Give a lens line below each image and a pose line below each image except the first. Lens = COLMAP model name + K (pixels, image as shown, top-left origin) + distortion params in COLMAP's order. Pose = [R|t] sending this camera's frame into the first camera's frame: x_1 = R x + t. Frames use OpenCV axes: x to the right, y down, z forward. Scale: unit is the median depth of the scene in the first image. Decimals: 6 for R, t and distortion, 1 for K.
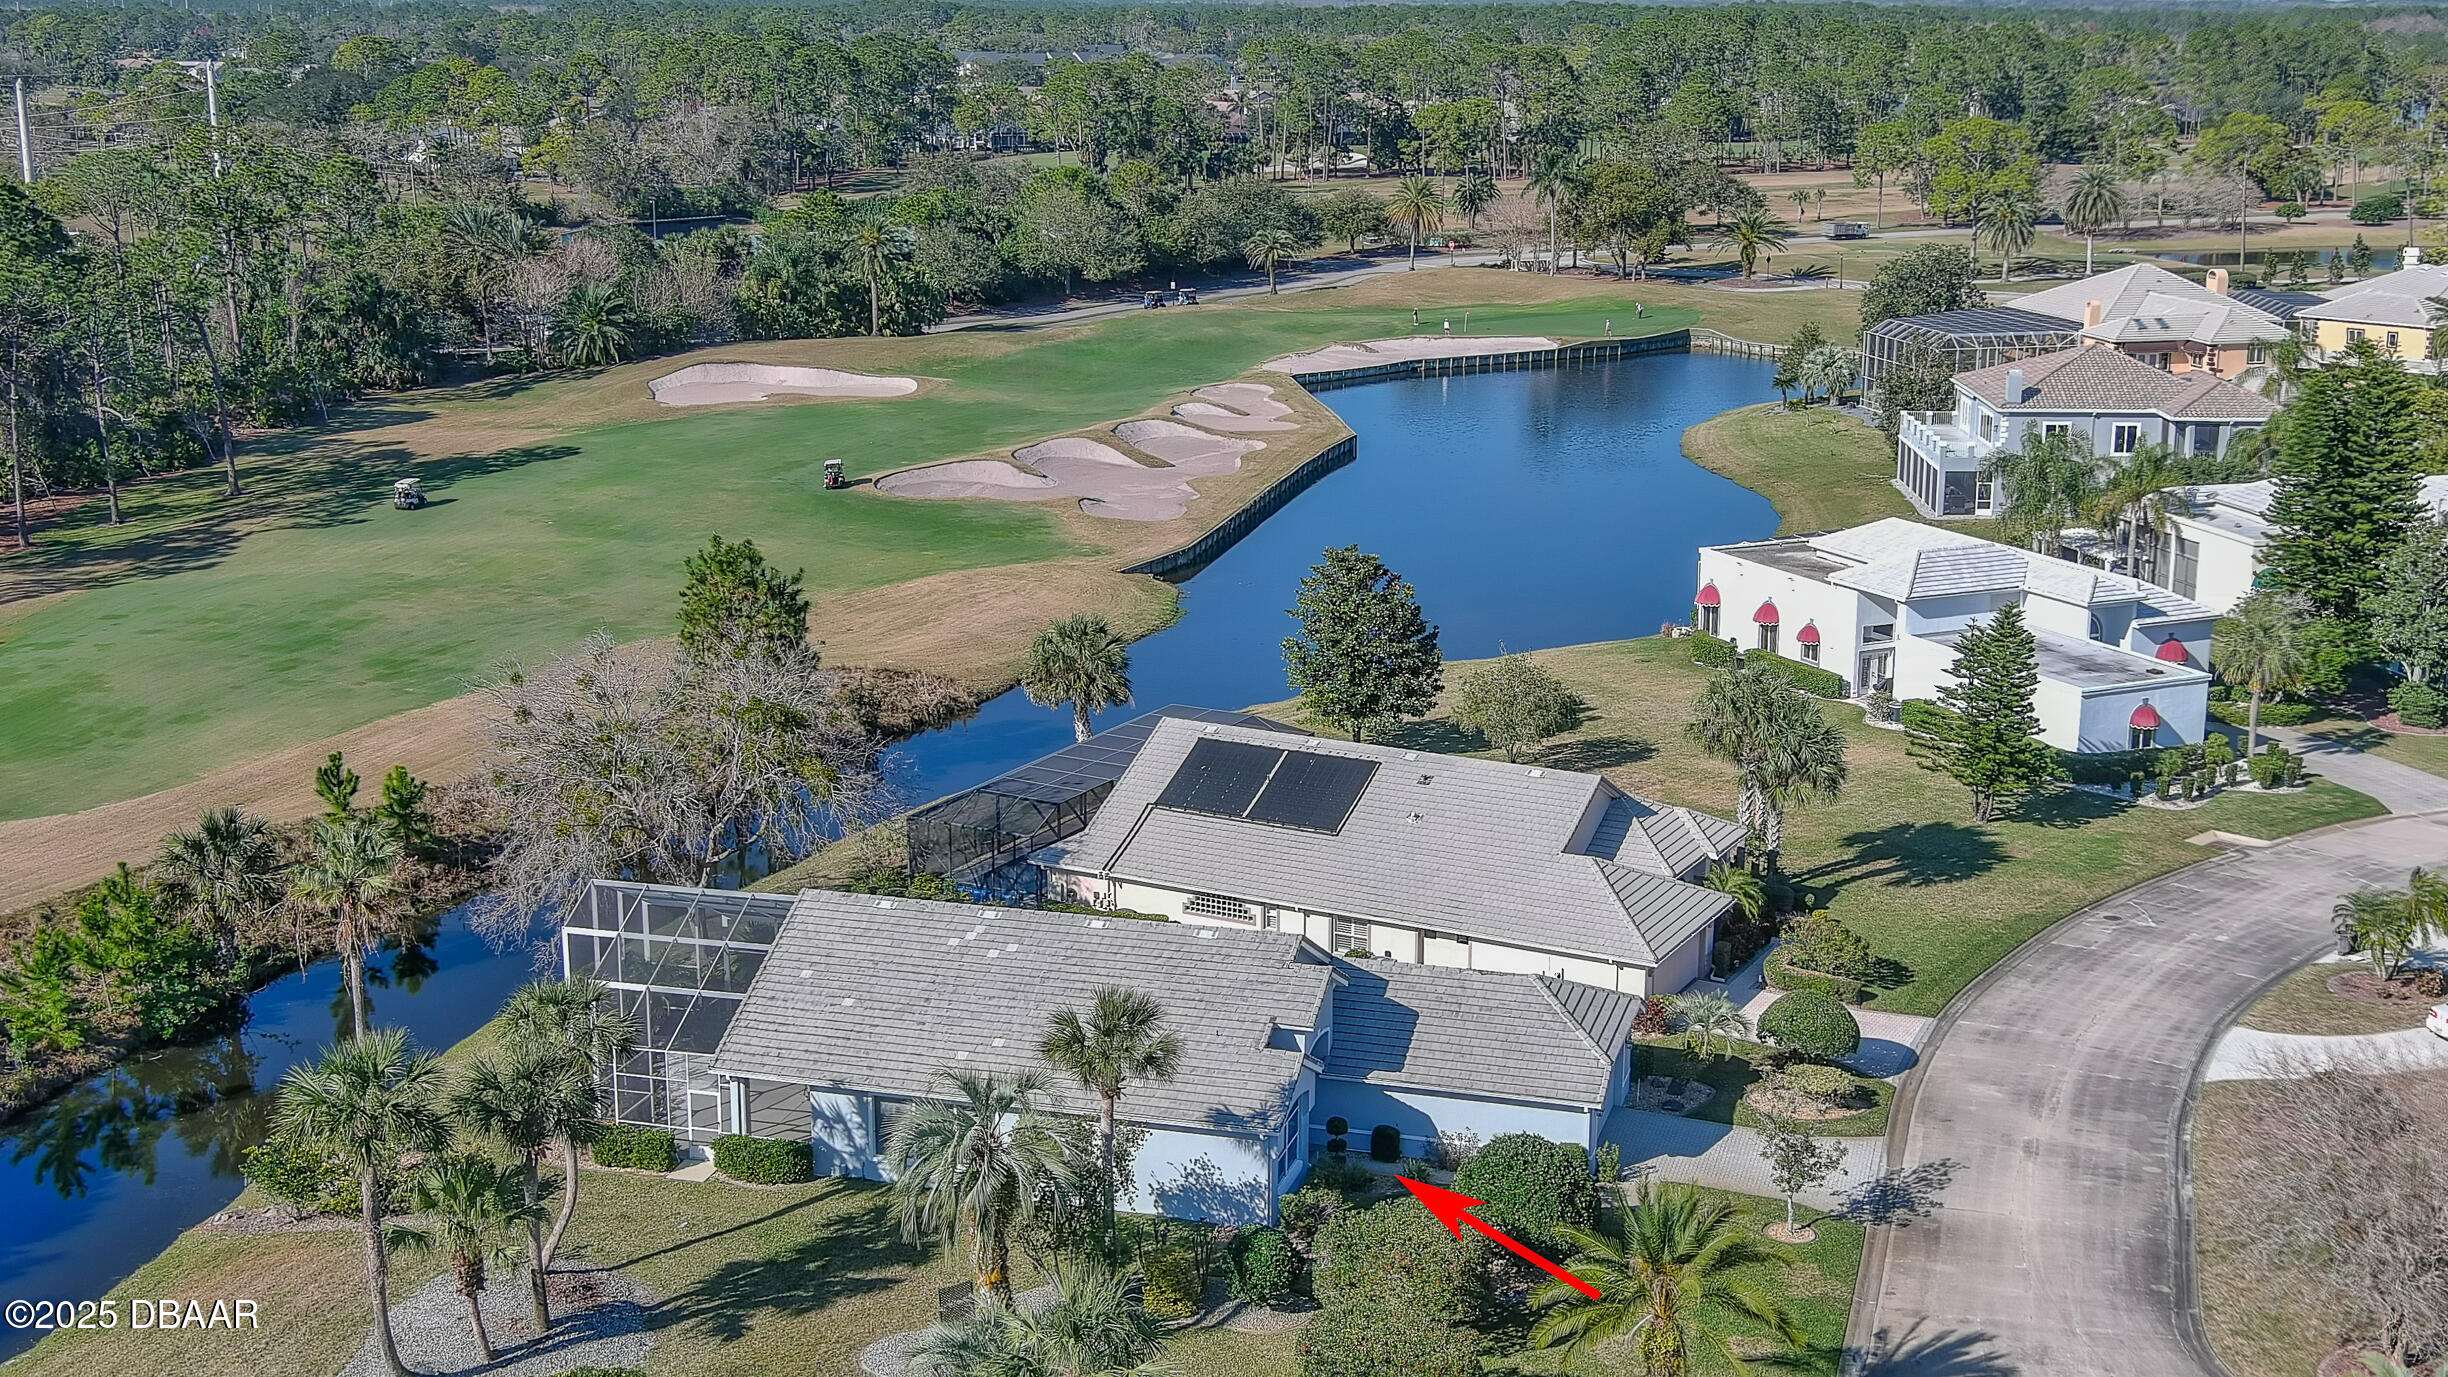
lens RADIAL K [[2900.3, 0, 1224.0], [0, 2900.3, 688.5], [0, 0, 1]] dist [0.008055, -0.004994]
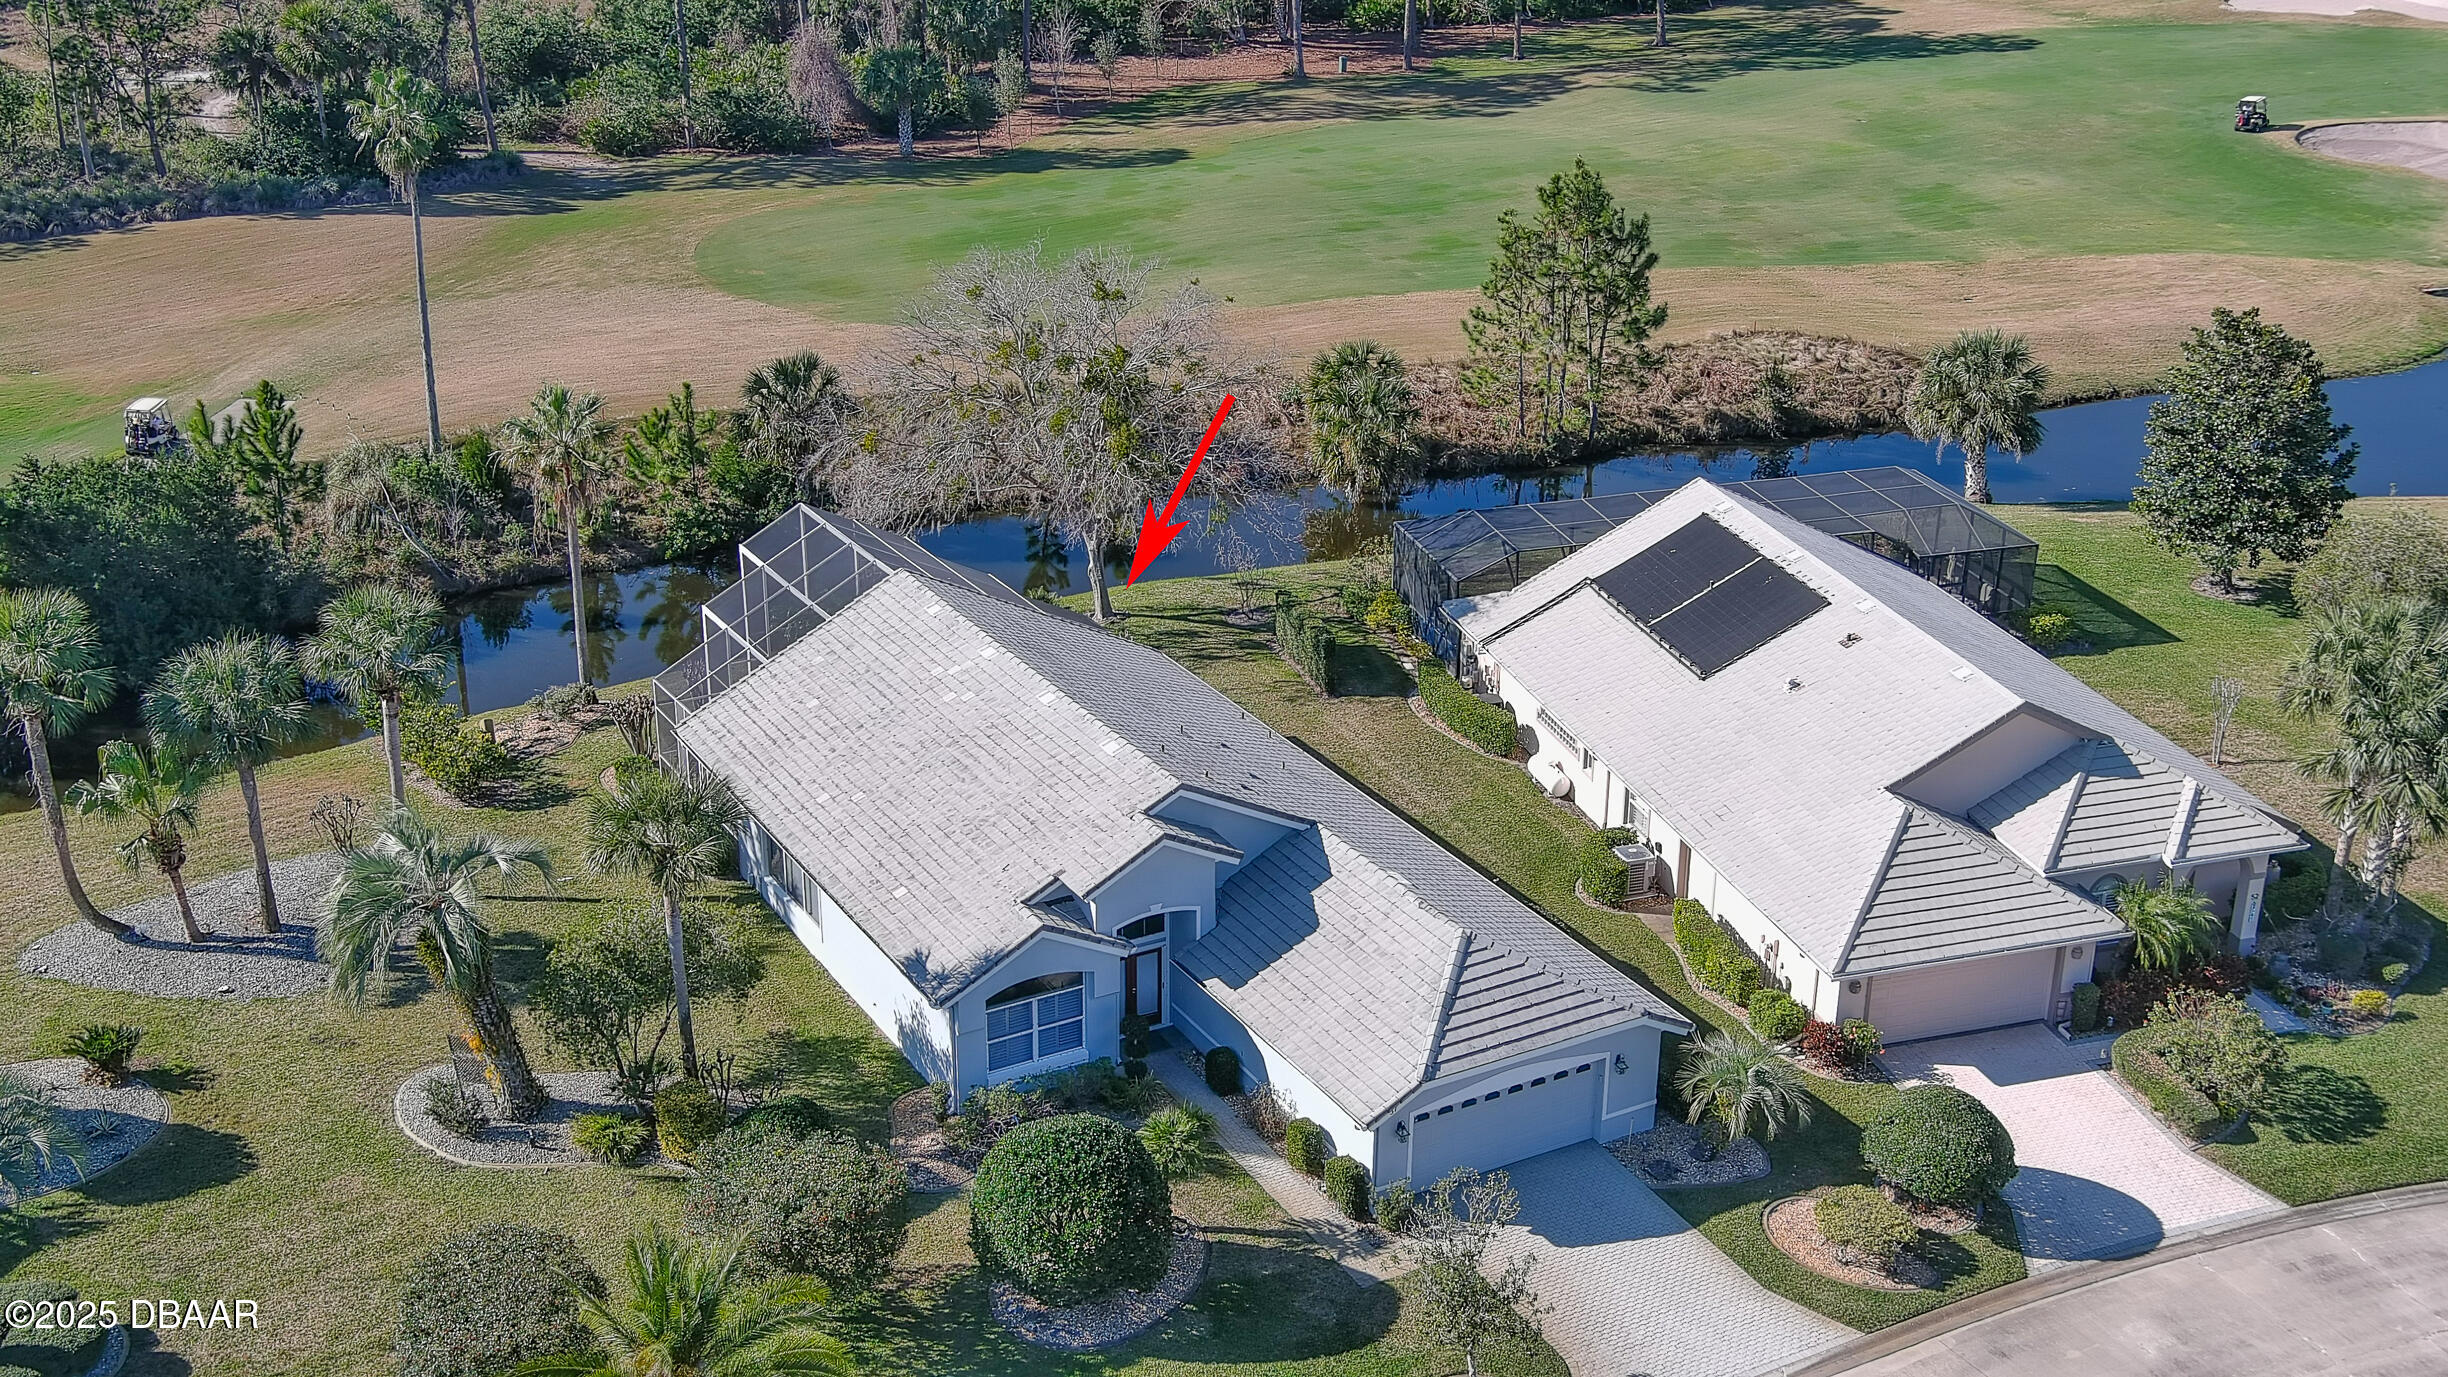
lens RADIAL K [[2780.4, 0, 1224.0], [0, 2780.4, 688.5], [0, 0, 1]] dist [0.051944, -0.195950]
pose [[0.714097, 0.278142, -0.642419, 0.399964], [-0.168150, 0.958964, 0.228282, -0.088759], [0.679552, -0.054993, 0.731563, 0.361648]]
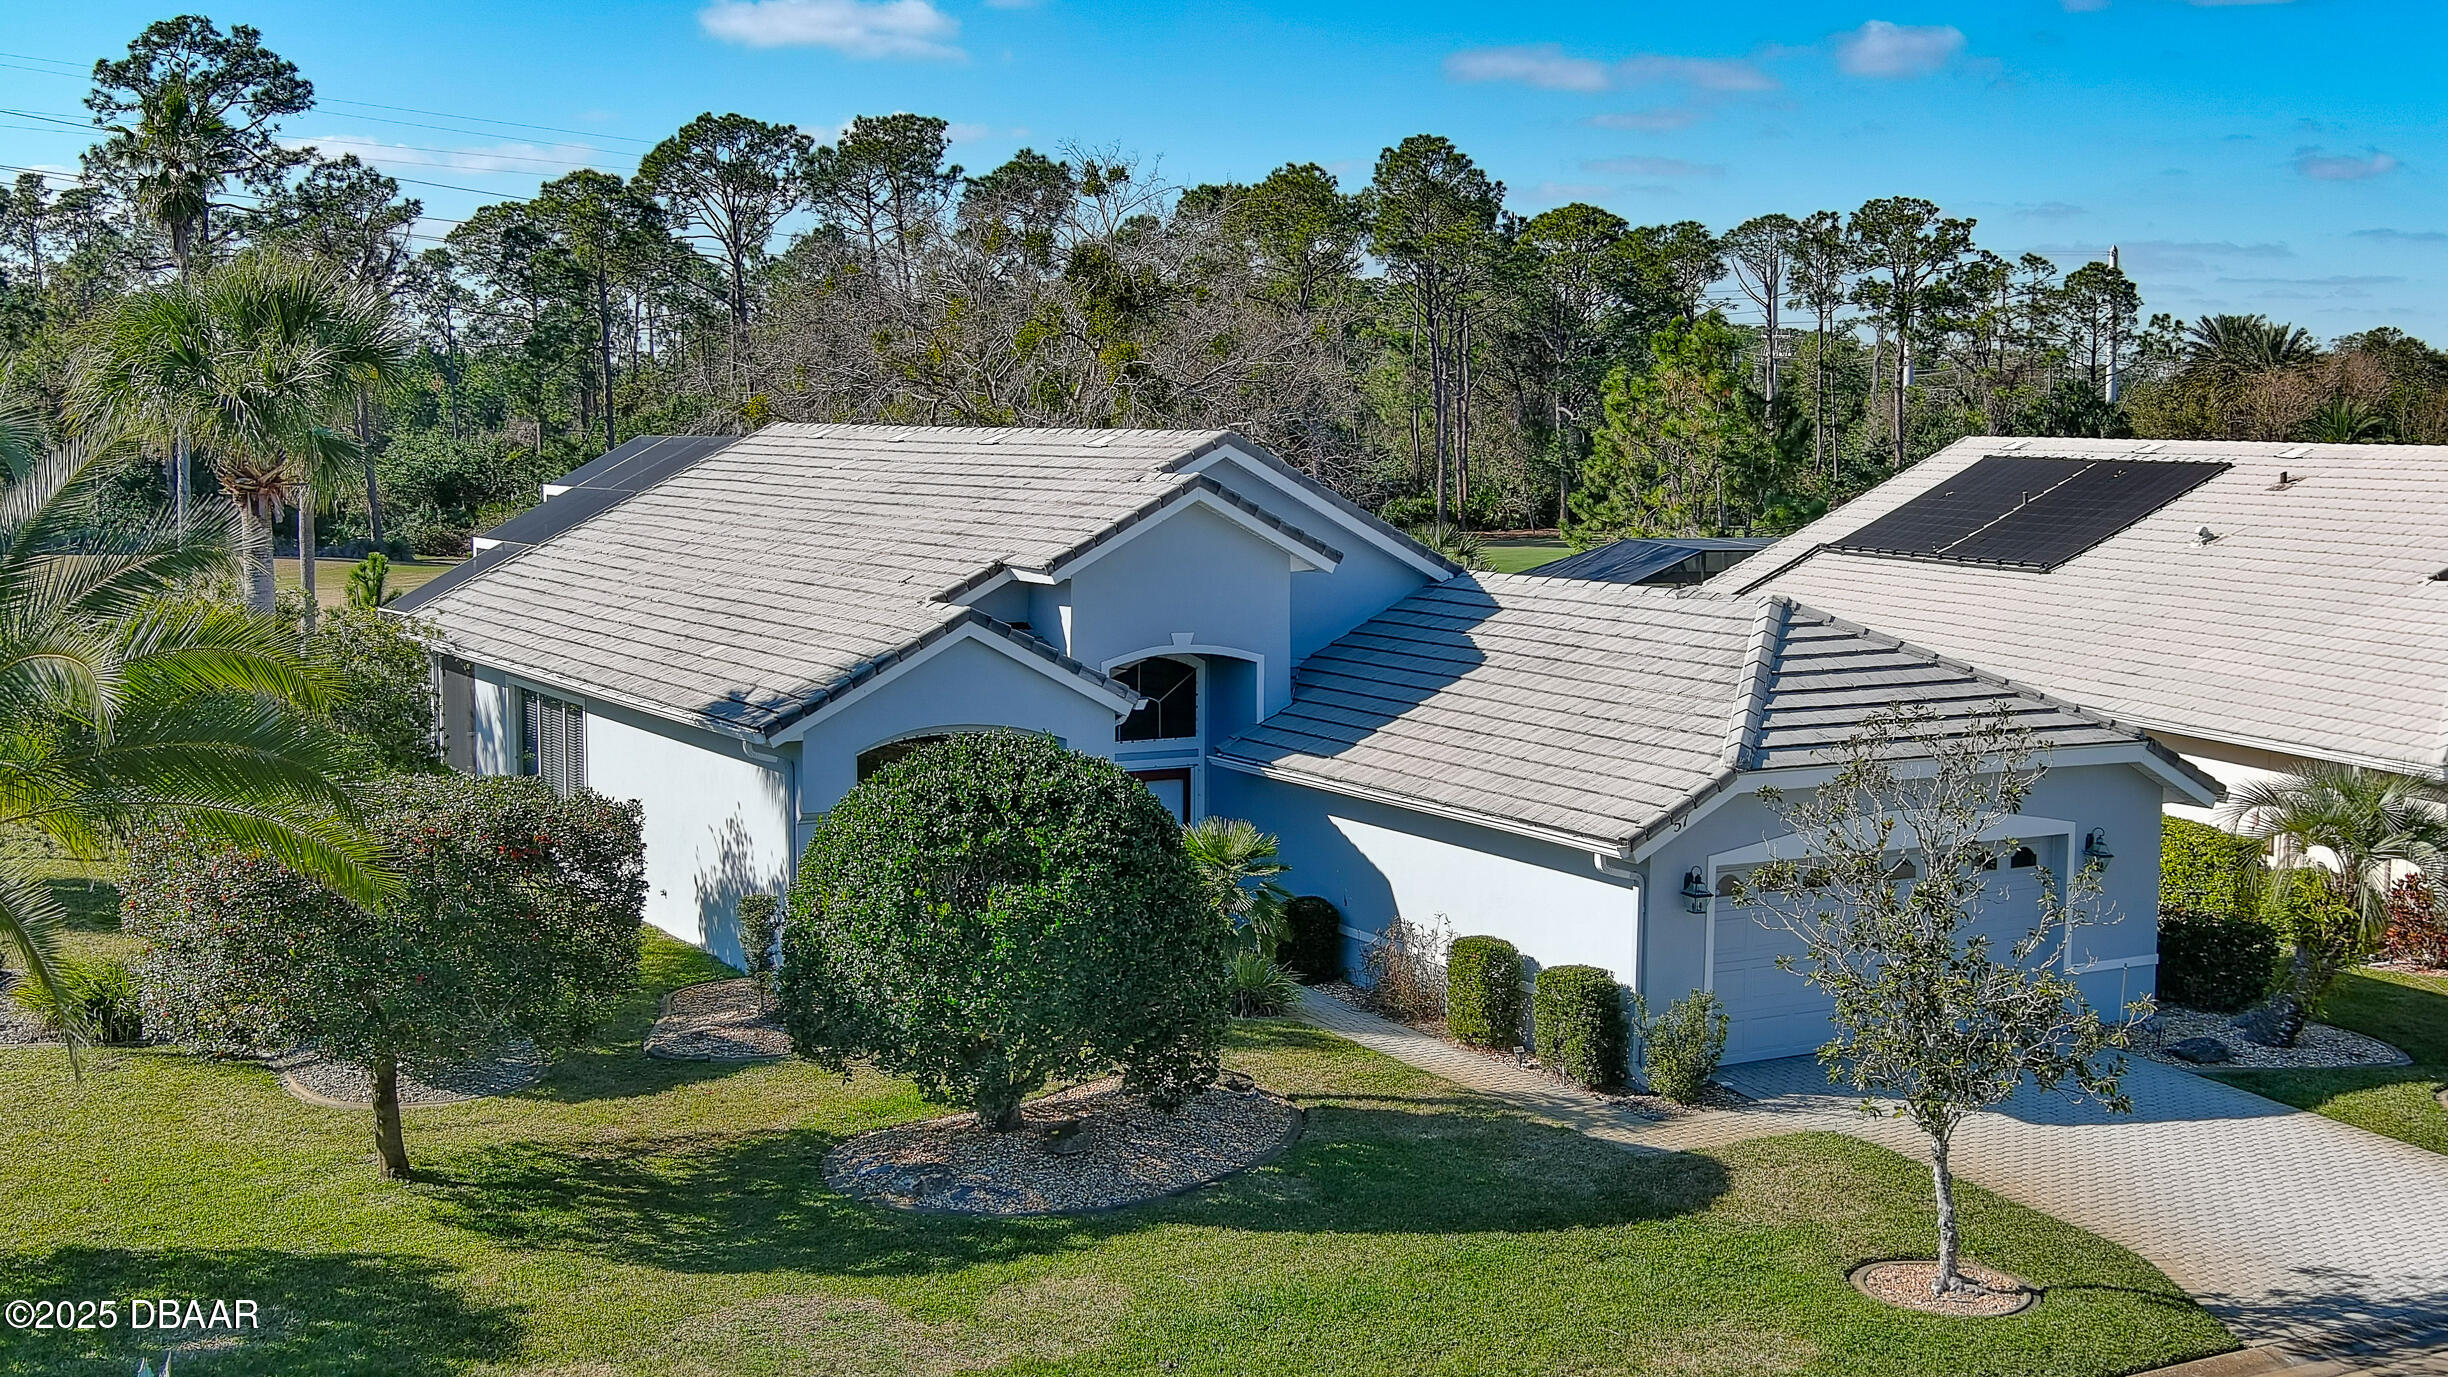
lens RADIAL K [[2780.4, 0, 1224.0], [0, 2780.4, 688.5], [0, 0, 1]] dist [0.051944, -0.195950]
pose [[0.716661, 0.070374, -0.693862, 0.249276], [-0.167906, 0.983043, -0.073720, 0.120359], [0.676908, 0.169336, 0.716324, 0.555865]]
